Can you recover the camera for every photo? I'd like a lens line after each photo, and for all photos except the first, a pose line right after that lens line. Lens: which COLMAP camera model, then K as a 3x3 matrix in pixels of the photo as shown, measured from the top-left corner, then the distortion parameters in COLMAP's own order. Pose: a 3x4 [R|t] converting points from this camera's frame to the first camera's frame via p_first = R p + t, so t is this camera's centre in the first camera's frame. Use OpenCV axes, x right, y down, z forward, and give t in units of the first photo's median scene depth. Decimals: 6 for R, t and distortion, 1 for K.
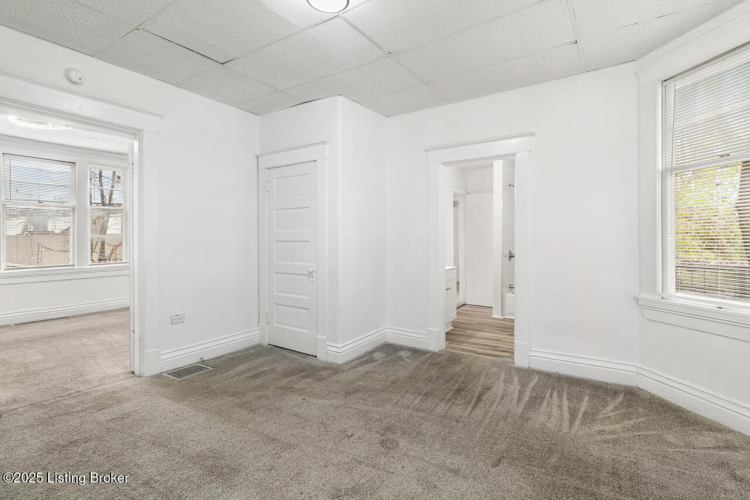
lens RADIAL K [[363.7, 0, 378.6], [0, 363.7, 242.6], [0, 0, 1]] dist [0.003845, -0.002129]
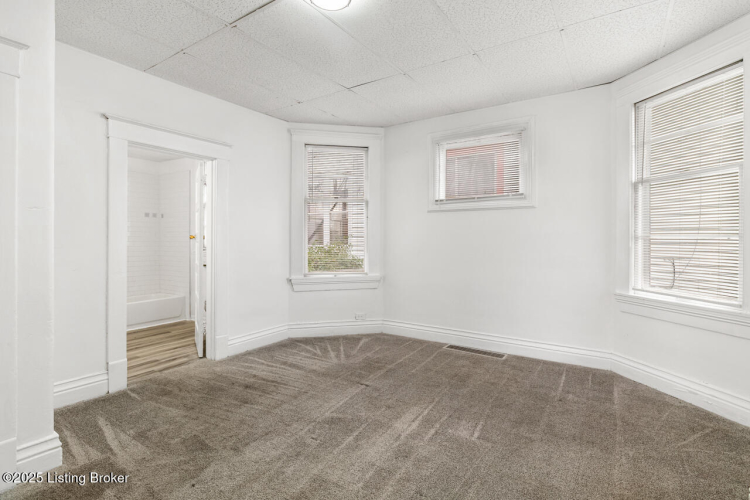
lens RADIAL K [[363.7, 0, 380.0], [0, 363.7, 248.0], [0, 0, 1]] dist [0.003845, -0.002129]
pose [[-0.007464, -0.017280, 0.999823, -0.743488], [0.013166, 0.999762, 0.017377, 0.001050], [-0.999885, 0.013294, -0.007235, 0.585822]]
